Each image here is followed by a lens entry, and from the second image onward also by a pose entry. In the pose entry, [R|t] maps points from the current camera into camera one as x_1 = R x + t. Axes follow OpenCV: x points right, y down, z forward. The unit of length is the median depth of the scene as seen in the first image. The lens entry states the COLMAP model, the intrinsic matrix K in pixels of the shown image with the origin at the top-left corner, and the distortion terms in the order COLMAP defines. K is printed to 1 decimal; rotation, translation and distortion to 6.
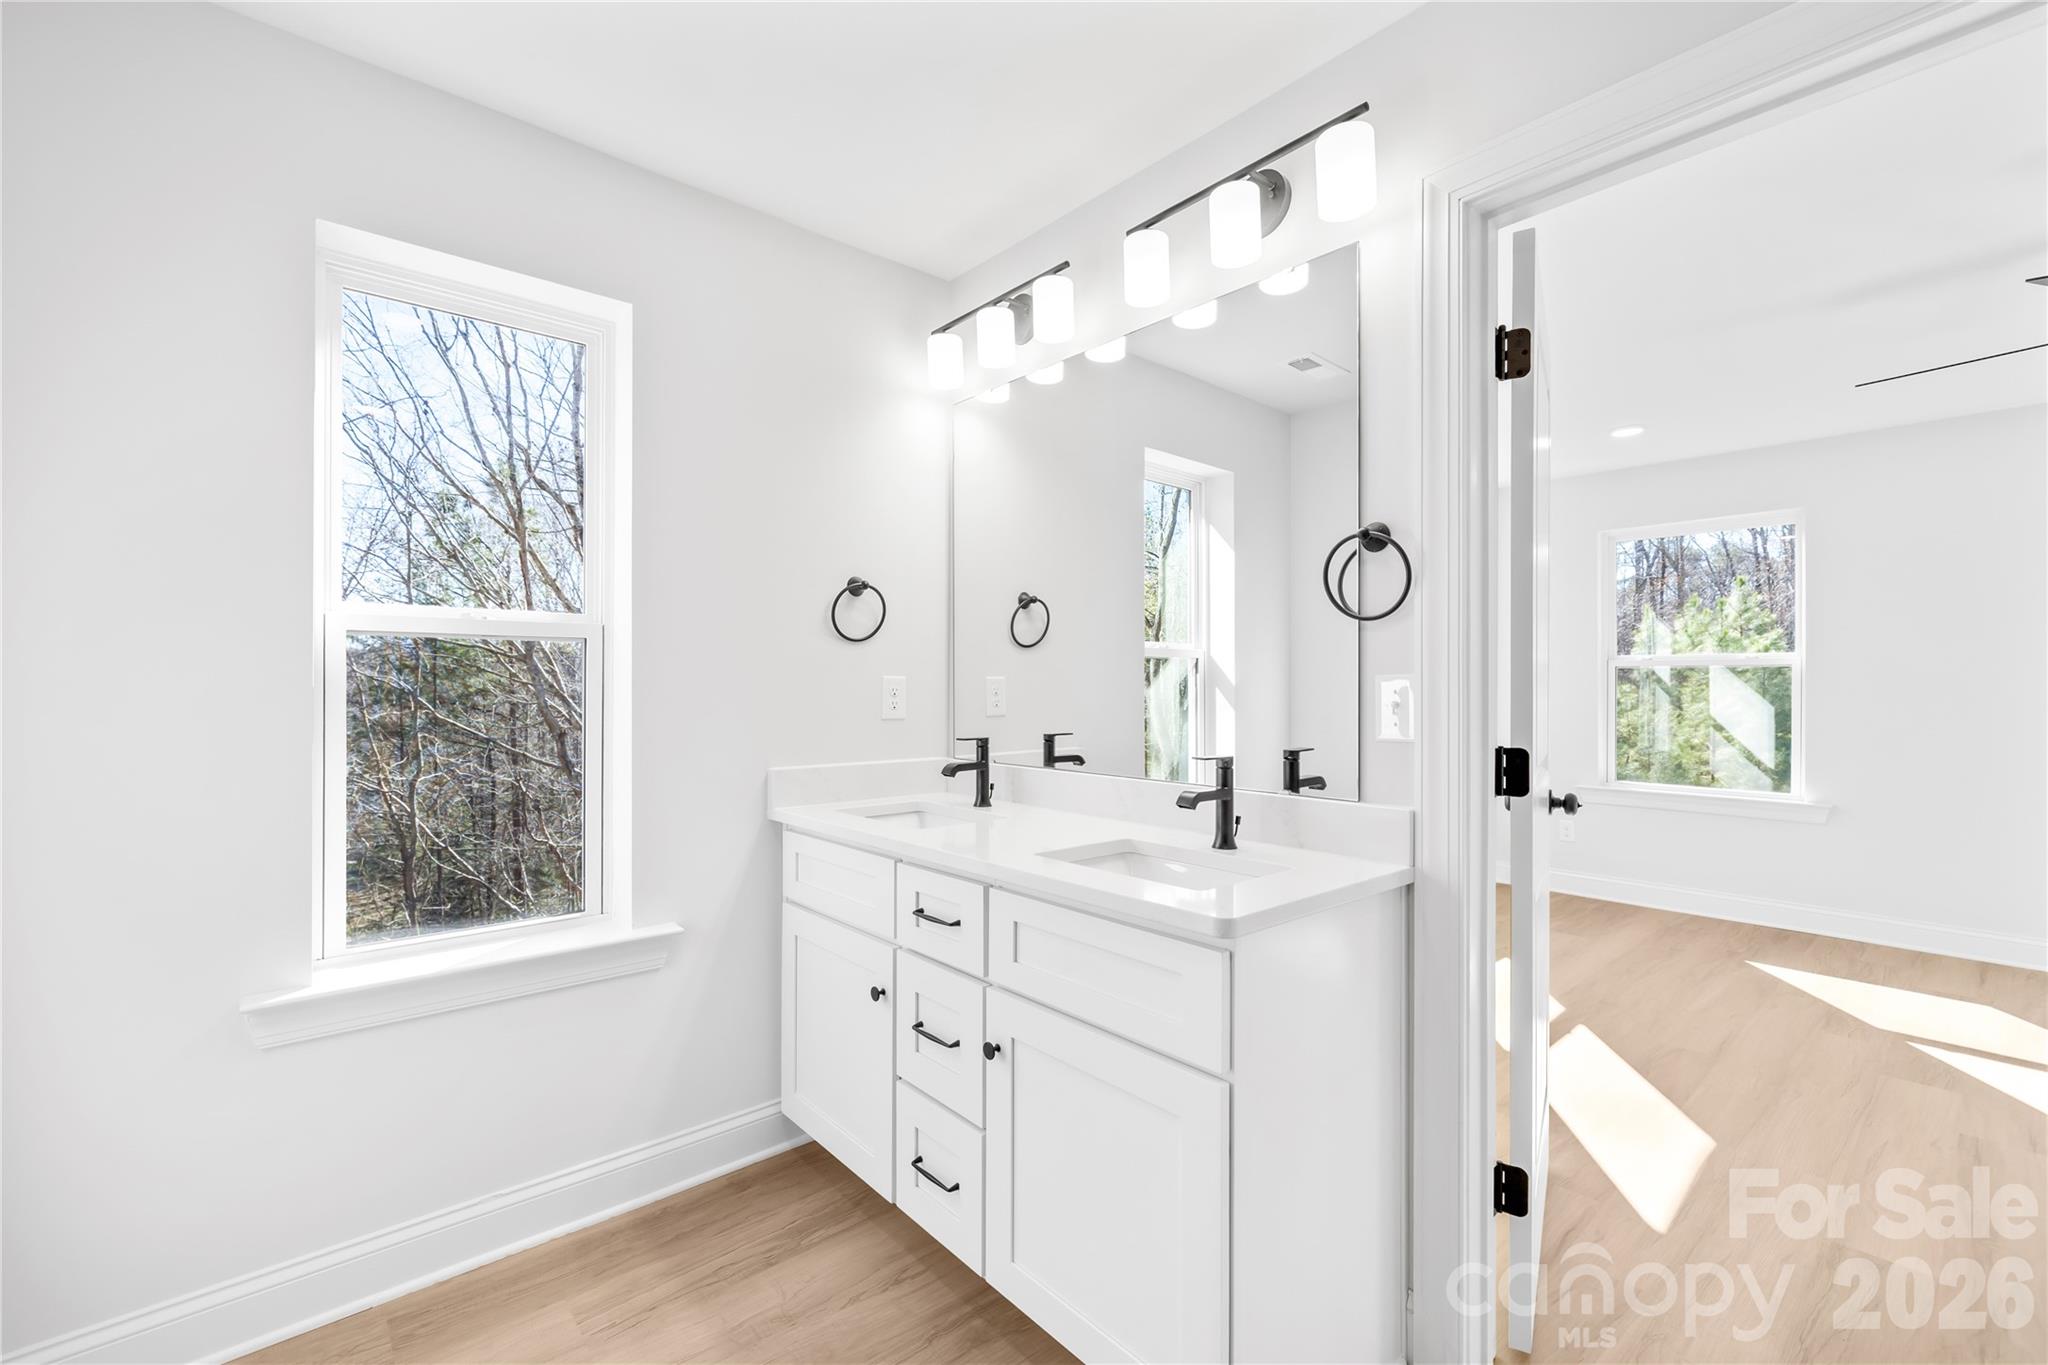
lens RADIAL K [[851.1, 0, 986.0], [0, 851.1, 681.1], [0, 0, 1]] dist [0.001974, -0.000861]
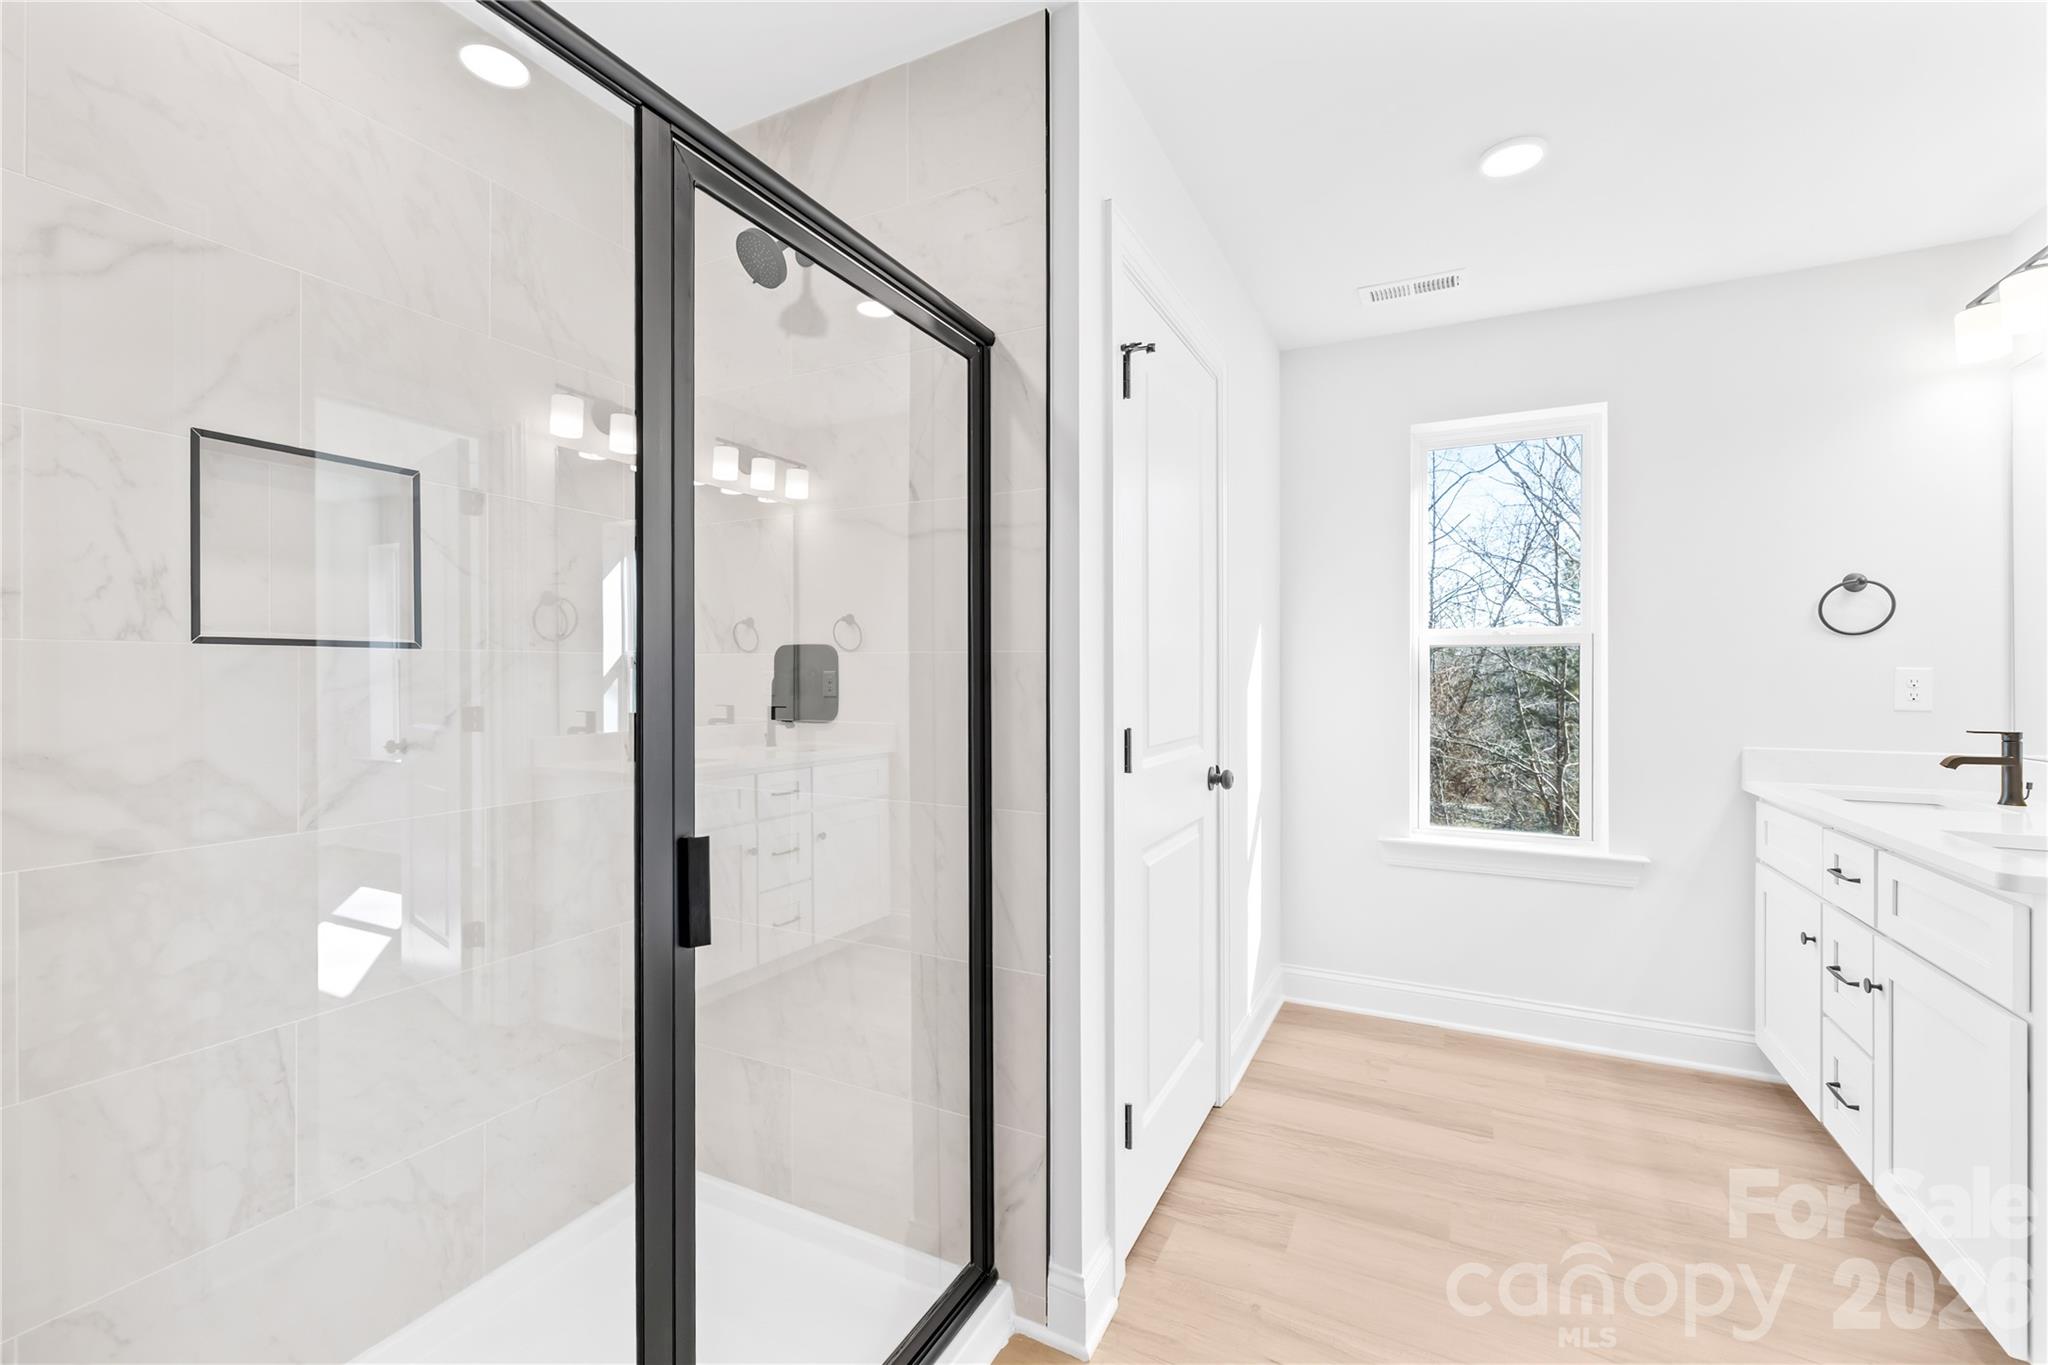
lens RADIAL K [[851.1, 0, 1020.0], [0, 851.1, 684.5], [0, 0, 1]] dist [0.001974, -0.000861]
pose [[0.383050, 0.008768, -0.923686, 0.449938], [0.001799, 0.999946, 0.010238, 0.002467], [0.923726, -0.005583, 0.383014, -0.375080]]
